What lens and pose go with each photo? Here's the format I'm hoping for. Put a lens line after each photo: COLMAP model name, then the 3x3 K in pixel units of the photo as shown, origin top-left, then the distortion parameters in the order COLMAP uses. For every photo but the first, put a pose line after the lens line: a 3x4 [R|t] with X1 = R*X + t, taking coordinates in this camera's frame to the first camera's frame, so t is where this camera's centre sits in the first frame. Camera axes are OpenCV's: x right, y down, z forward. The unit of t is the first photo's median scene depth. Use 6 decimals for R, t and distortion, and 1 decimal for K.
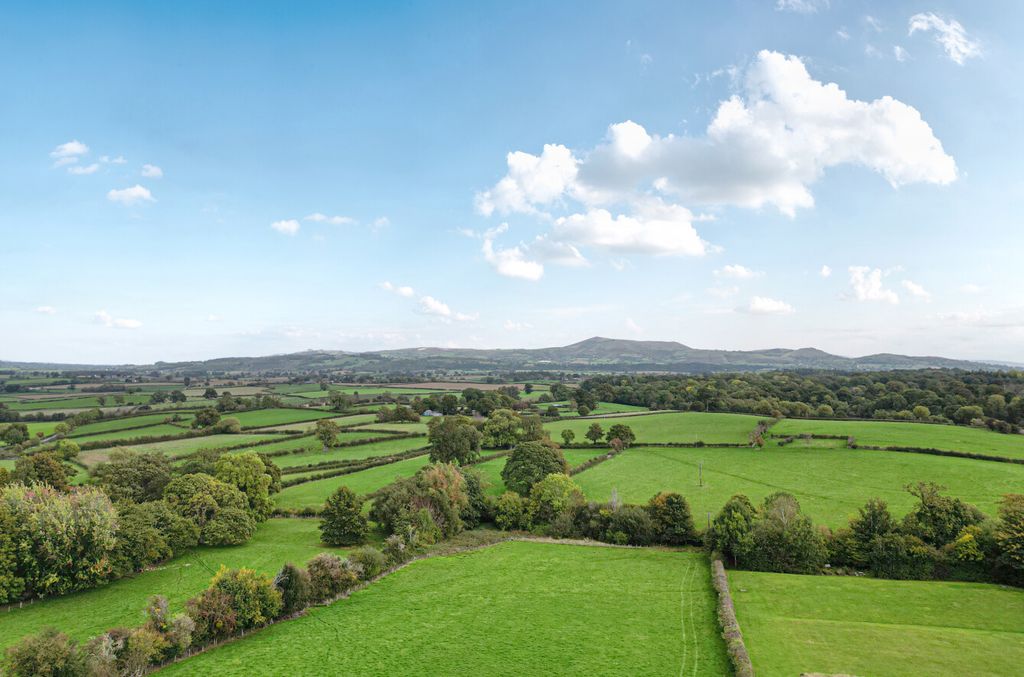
lens RADIAL K [[715.3, 0, 509.4], [0, 715.3, 336.5], [0, 0, 1]] dist [0.080255, -0.075053]
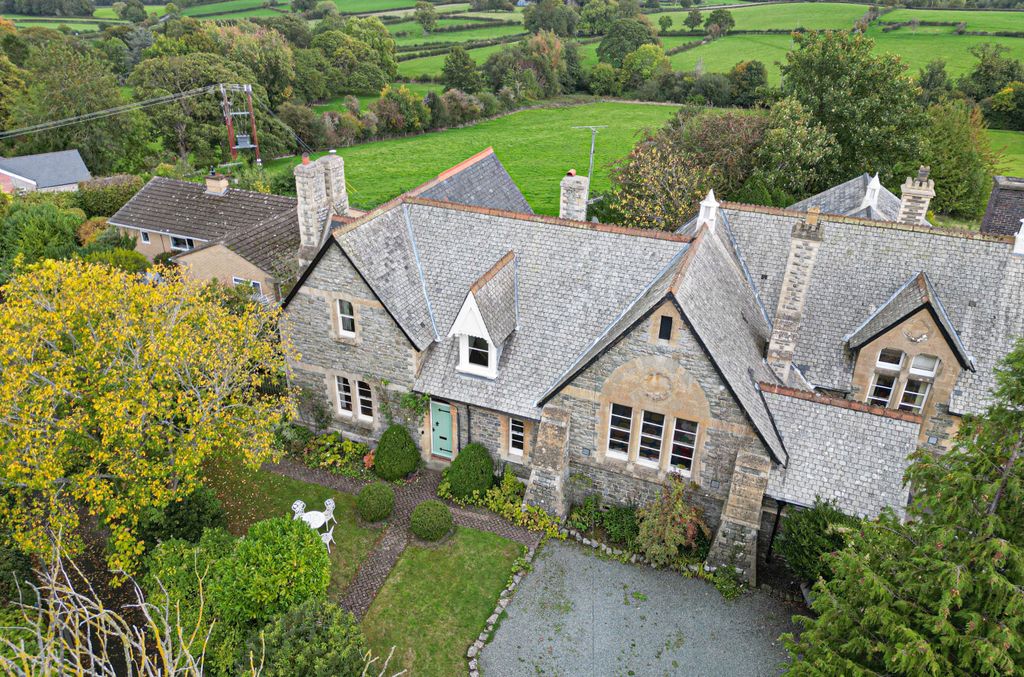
lens RADIAL K [[715.3, 0, 509.4], [0, 715.3, 336.5], [0, 0, 1]] dist [0.080255, -0.075053]
pose [[0.992633, 0.064776, -0.102387, -0.001816], [-0.005172, 0.866964, 0.498344, 0.019571], [0.121046, -0.494143, 0.860912, -0.126468]]
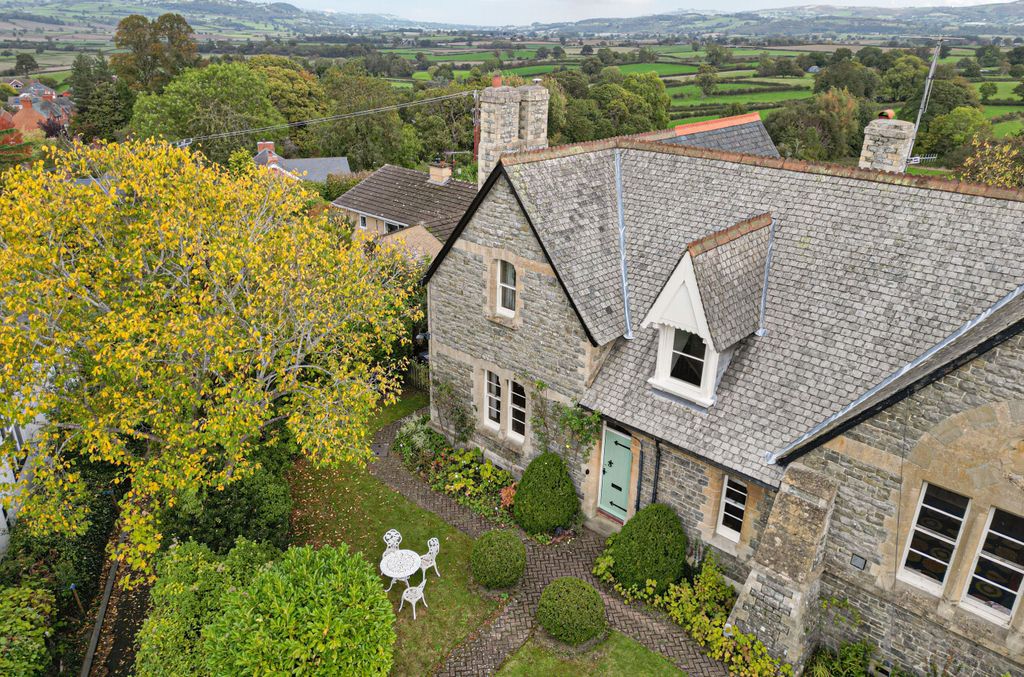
lens RADIAL K [[715.3, 0, 509.4], [0, 715.3, 336.5], [0, 0, 1]] dist [0.080255, -0.075053]
pose [[0.886717, 0.190978, -0.421023, -0.003294], [0.006662, 0.905316, 0.424687, 0.035745], [0.462265, -0.379382, 0.801487, -0.107173]]
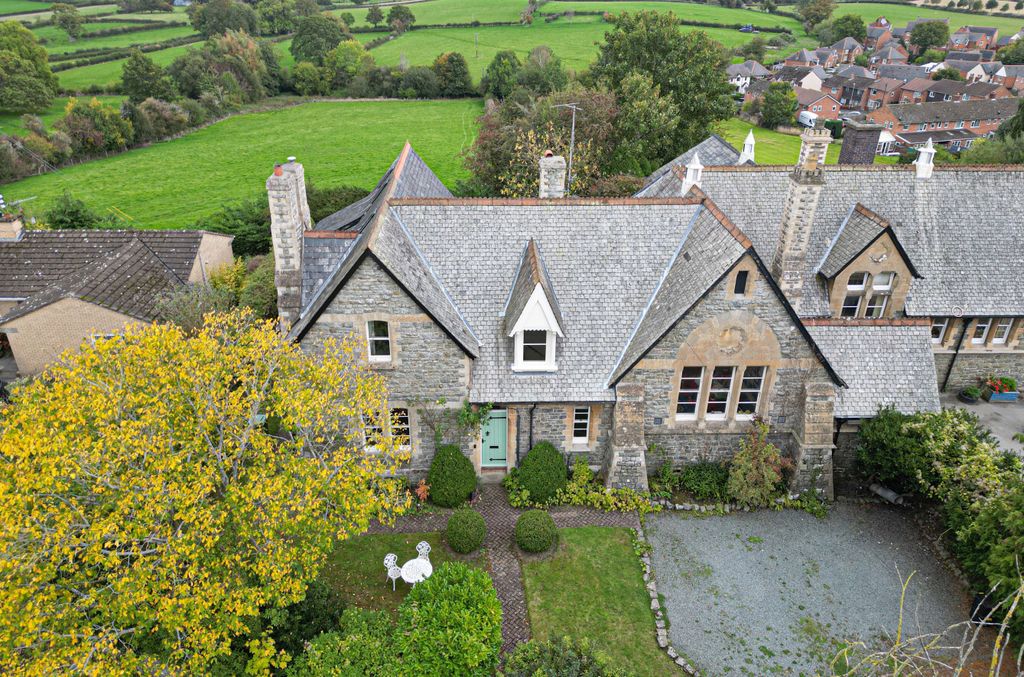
lens RADIAL K [[715.3, 0, 509.4], [0, 715.3, 336.5], [0, 0, 1]] dist [0.080255, -0.075053]
pose [[0.955530, -0.134034, 0.262673, -0.031753], [-0.014806, 0.867809, 0.496677, 0.021912], [-0.294522, -0.478479, 0.827233, -0.121260]]
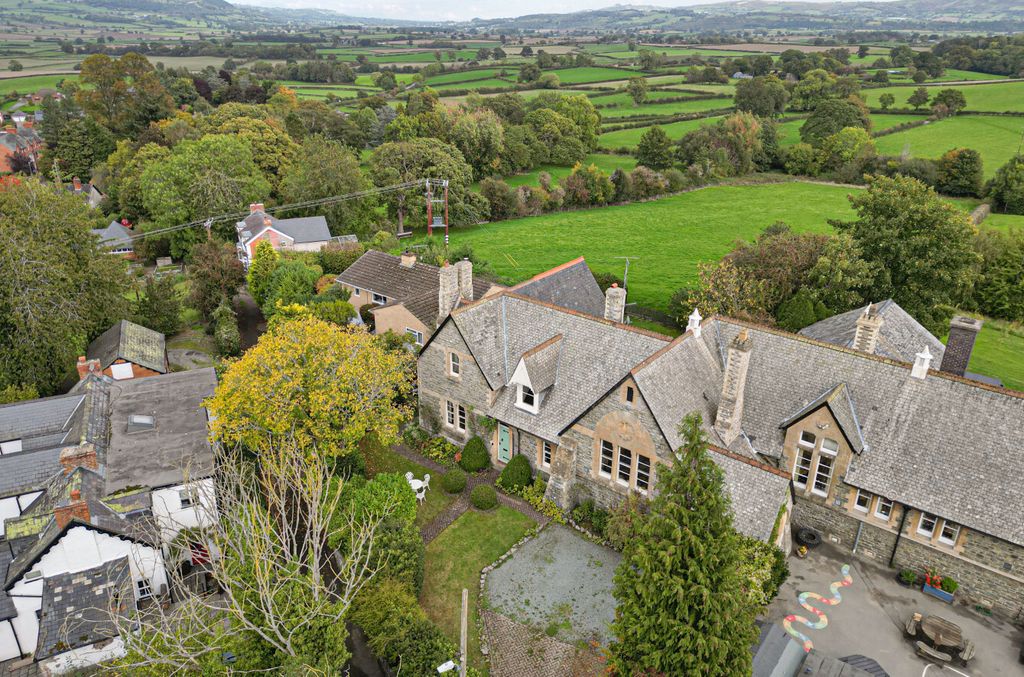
lens RADIAL K [[715.3, 0, 509.4], [0, 715.3, 336.5], [0, 0, 1]] dist [0.080255, -0.075053]
pose [[0.919210, 0.162914, -0.358485, 0.023441], [0.008032, 0.902452, 0.430715, 0.000147], [0.393685, -0.398797, 0.828235, -0.155890]]
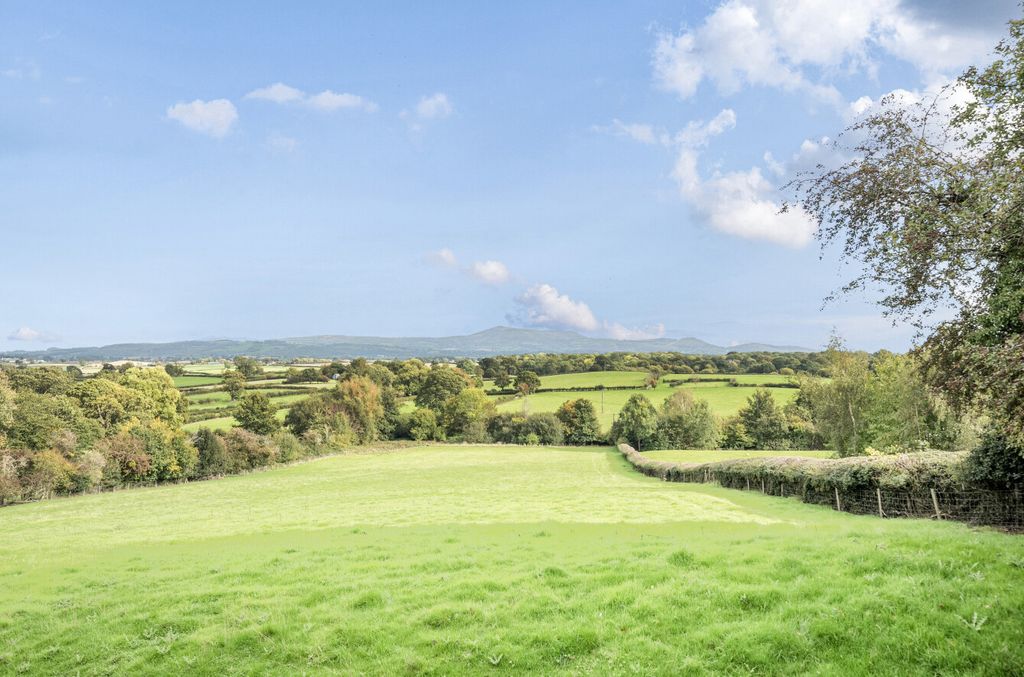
lens RADIAL K [[688.6, 0, 507.7], [0, 688.6, 327.0], [0, 0, 1]] dist [0.008447, 0.001082]
pose [[0.991035, 0.009324, 0.133275, -0.009283], [-0.009268, 0.999957, -0.001038, 0.069563], [-0.133279, -0.000206, 0.991078, 0.007996]]
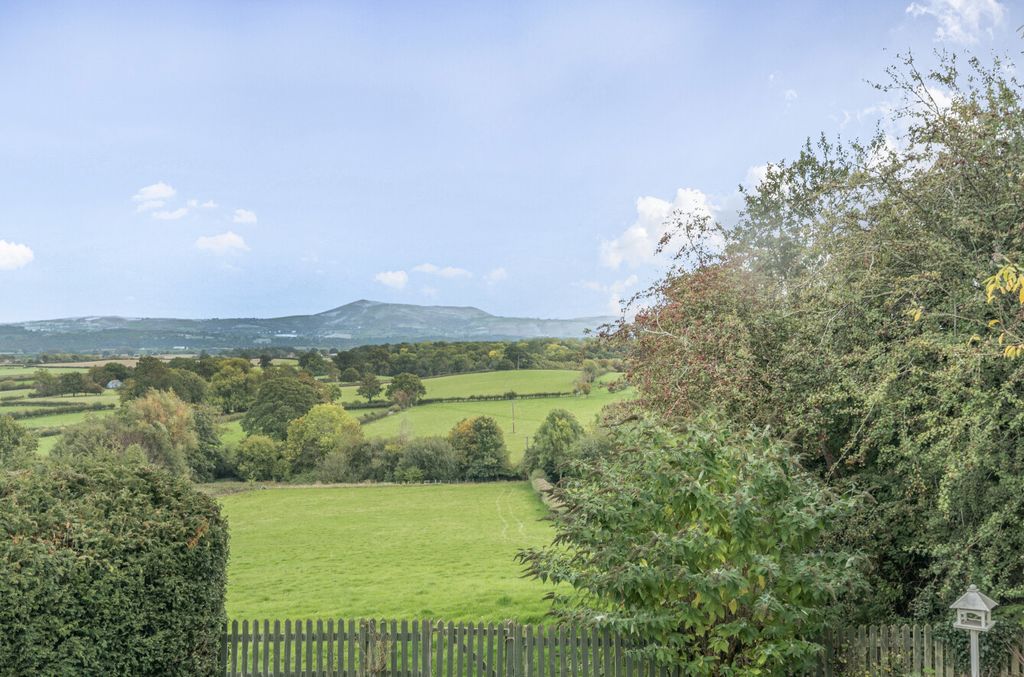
lens RADIAL K [[1030.3, 0, 512.0], [0, 1030.3, 338.5], [0, 0, 1]] dist [-0.006800, -0.001204]
pose [[0.964917, -0.007872, 0.262435, -0.015858], [-0.001481, 0.999371, 0.035421, 0.058983], [-0.262549, -0.034567, 0.964299, -0.030732]]
